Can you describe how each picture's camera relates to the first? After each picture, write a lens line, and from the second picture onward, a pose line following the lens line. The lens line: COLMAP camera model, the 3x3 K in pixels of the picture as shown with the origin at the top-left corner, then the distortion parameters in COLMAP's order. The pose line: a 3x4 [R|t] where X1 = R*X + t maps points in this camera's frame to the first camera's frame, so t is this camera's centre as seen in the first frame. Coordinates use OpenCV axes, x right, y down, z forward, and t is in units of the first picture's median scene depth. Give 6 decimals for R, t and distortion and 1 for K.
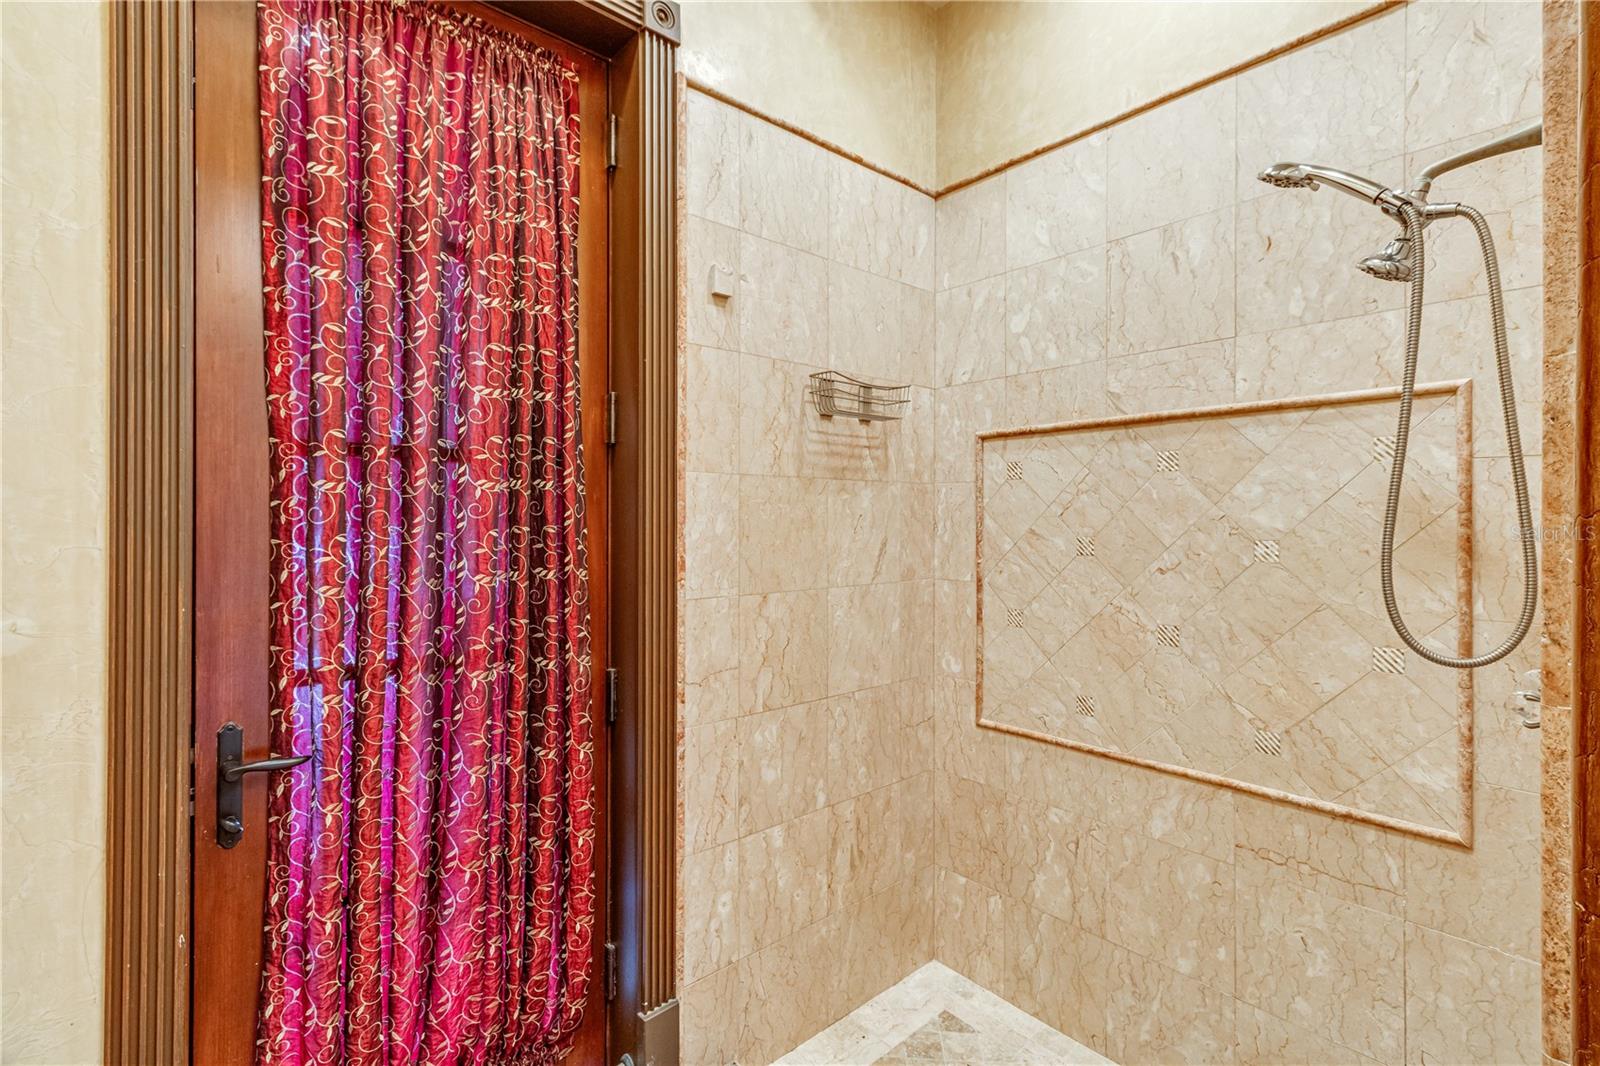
lens RADIAL K [[741.9, 0, 799.4], [0, 741.9, 529.9], [0, 0, 1]] dist [0.002531, 0.000503]
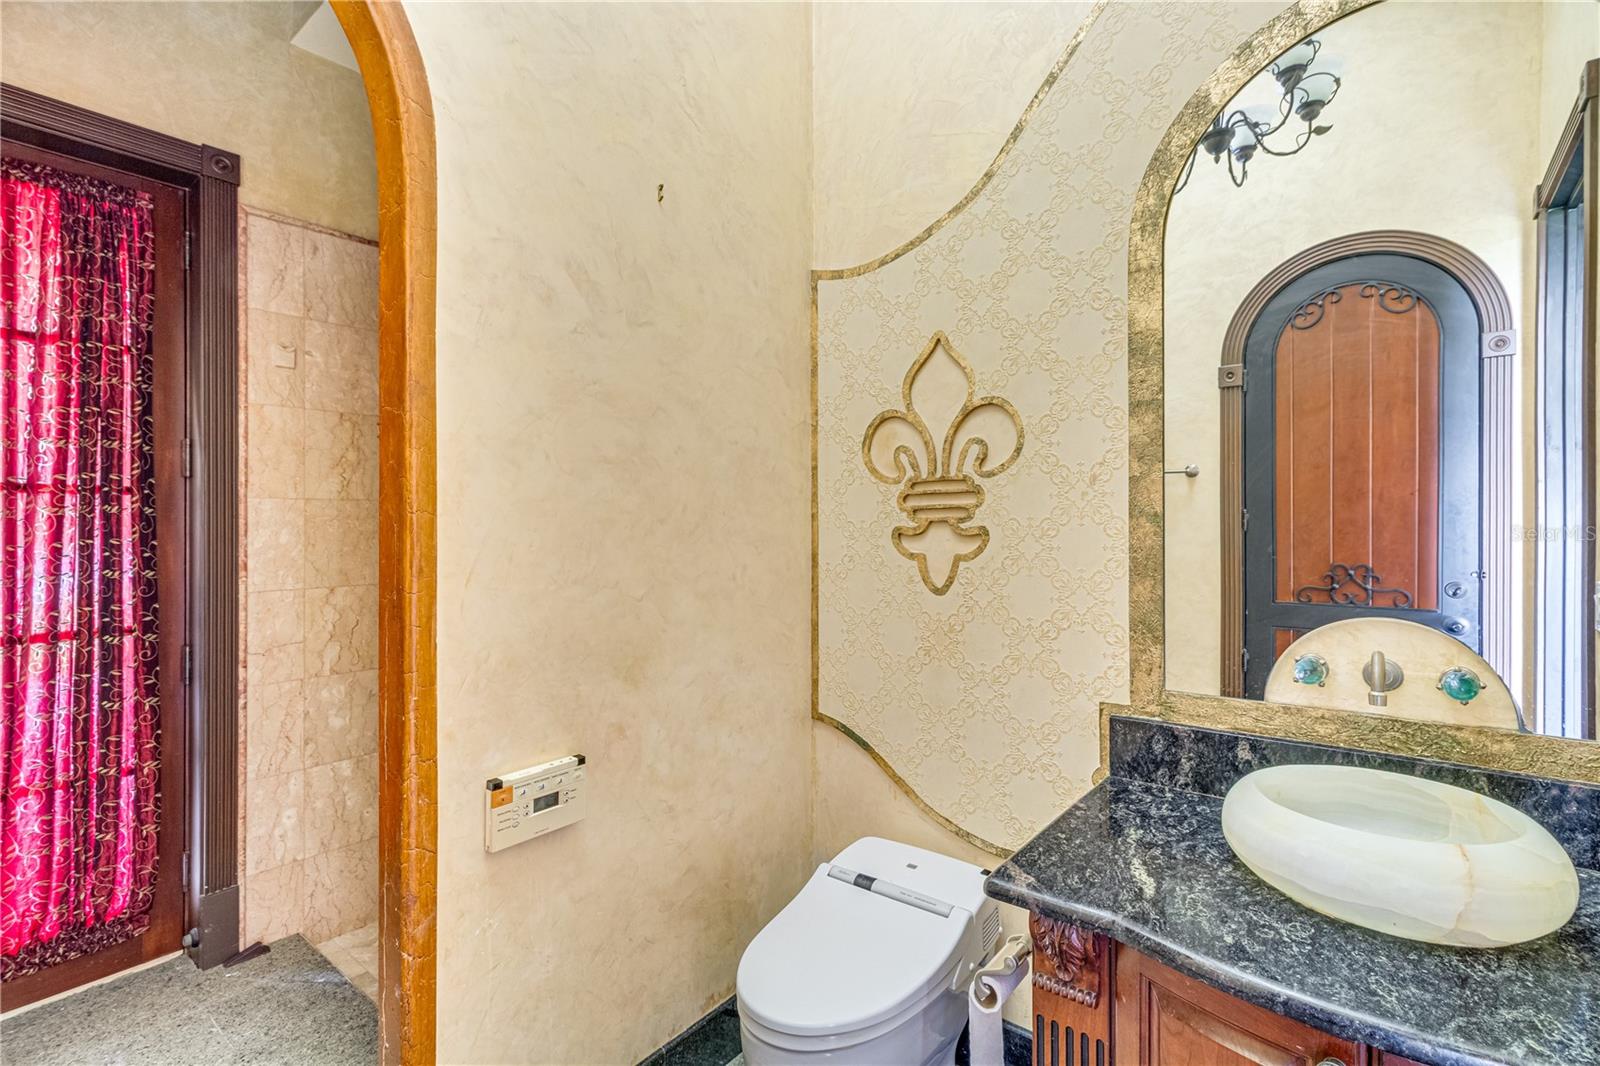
lens RADIAL K [[741.9, 0, 800.7], [0, 741.9, 531.1], [0, 0, 1]] dist [0.002531, 0.000503]
pose [[0.984037, -0.007081, 0.177820, 0.573698], [0.007817, 0.999964, -0.003436, -0.004668], [-0.177790, 0.004771, 0.984057, -0.495619]]
